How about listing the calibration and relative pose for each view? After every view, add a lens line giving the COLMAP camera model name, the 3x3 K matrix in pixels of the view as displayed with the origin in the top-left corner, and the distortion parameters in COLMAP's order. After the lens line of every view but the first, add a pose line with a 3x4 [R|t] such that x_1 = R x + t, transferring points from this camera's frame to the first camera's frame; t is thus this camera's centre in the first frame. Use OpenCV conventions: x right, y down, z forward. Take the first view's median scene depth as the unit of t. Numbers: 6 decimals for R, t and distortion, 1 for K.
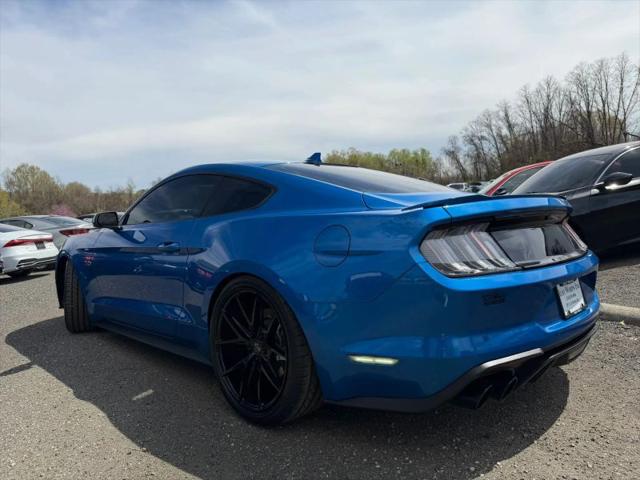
lens RADIAL K [[467.6, 0, 319.9], [0, 467.6, 238.0], [0, 0, 1]] dist [0.081088, -0.094151]
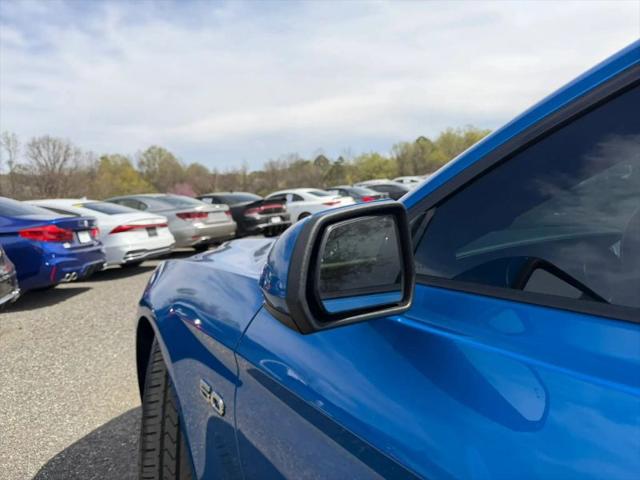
lens RADIAL K [[467.6, 0, 319.9], [0, 467.6, 238.0], [0, 0, 1]] dist [0.081088, -0.094151]
pose [[0.975798, 0.035093, -0.215840, -0.103587], [-0.026614, 0.998760, 0.042068, -0.011978], [0.217049, -0.035305, 0.975522, 0.212140]]
